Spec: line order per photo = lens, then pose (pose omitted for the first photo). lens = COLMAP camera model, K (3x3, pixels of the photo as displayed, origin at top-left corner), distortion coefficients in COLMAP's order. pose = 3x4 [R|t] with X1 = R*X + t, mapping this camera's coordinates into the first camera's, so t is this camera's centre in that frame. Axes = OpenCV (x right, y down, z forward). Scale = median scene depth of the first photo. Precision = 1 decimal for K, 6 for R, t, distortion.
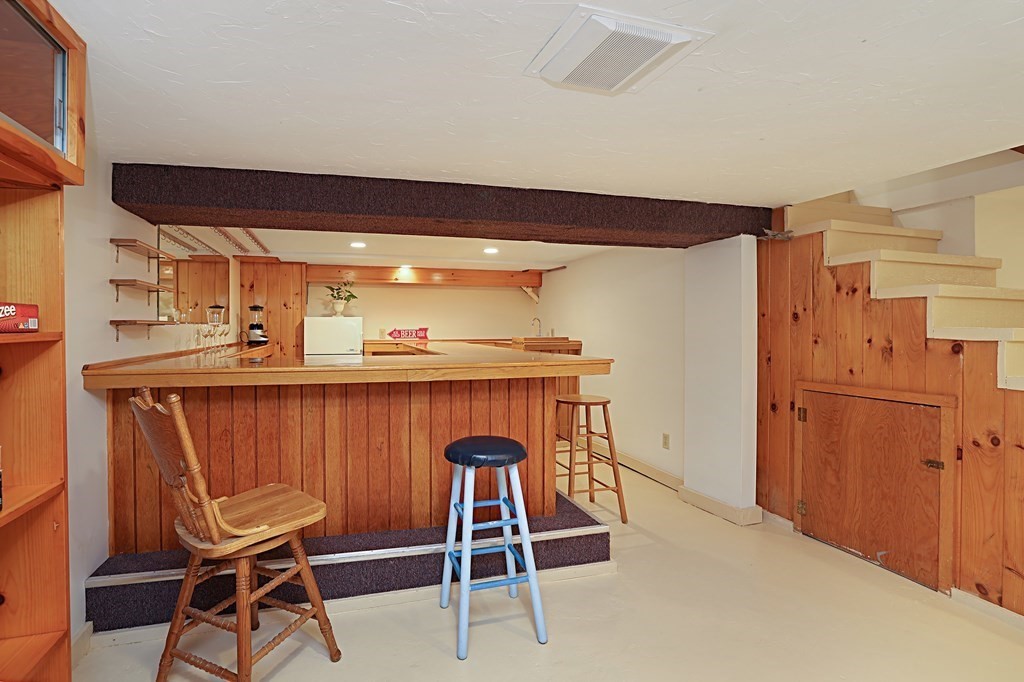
lens RADIAL K [[450.8, 0, 513.4], [0, 450.8, 335.5], [0, 0, 1]] dist [0.001431, 0.000499]
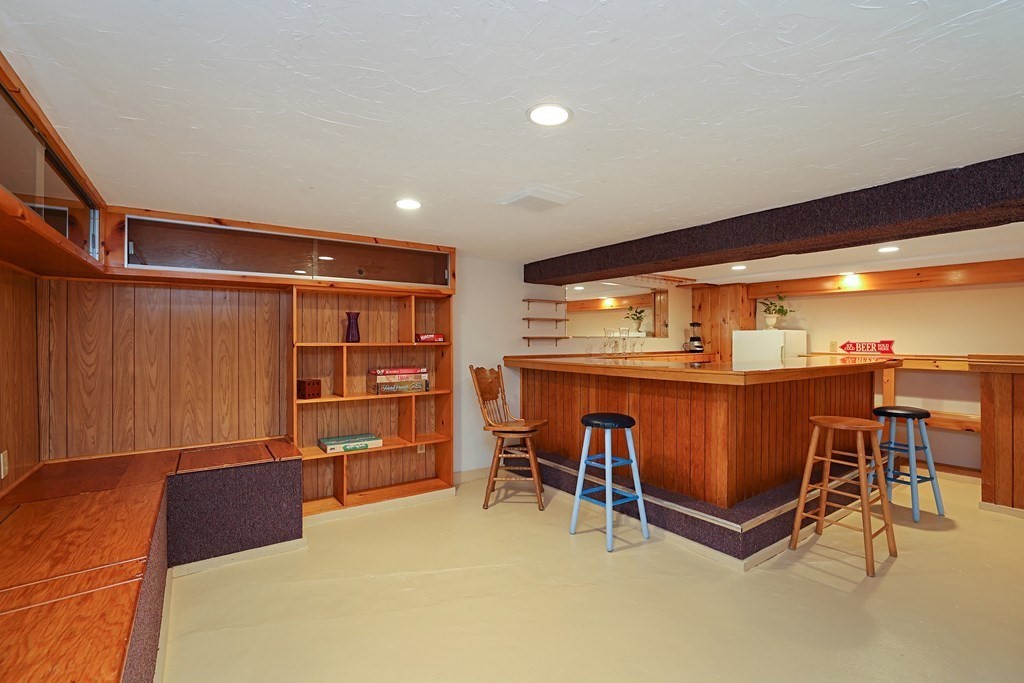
lens RADIAL K [[431.4, 0, 513.3], [0, 431.4, 335.6], [0, 0, 1]] dist [-0.016781, 0.008675]
pose [[0.409119, -0.004205, -0.912471, 0.328292], [-0.018175, 0.999753, -0.012756, -0.004010], [0.912300, 0.021803, 0.408941, 0.031861]]
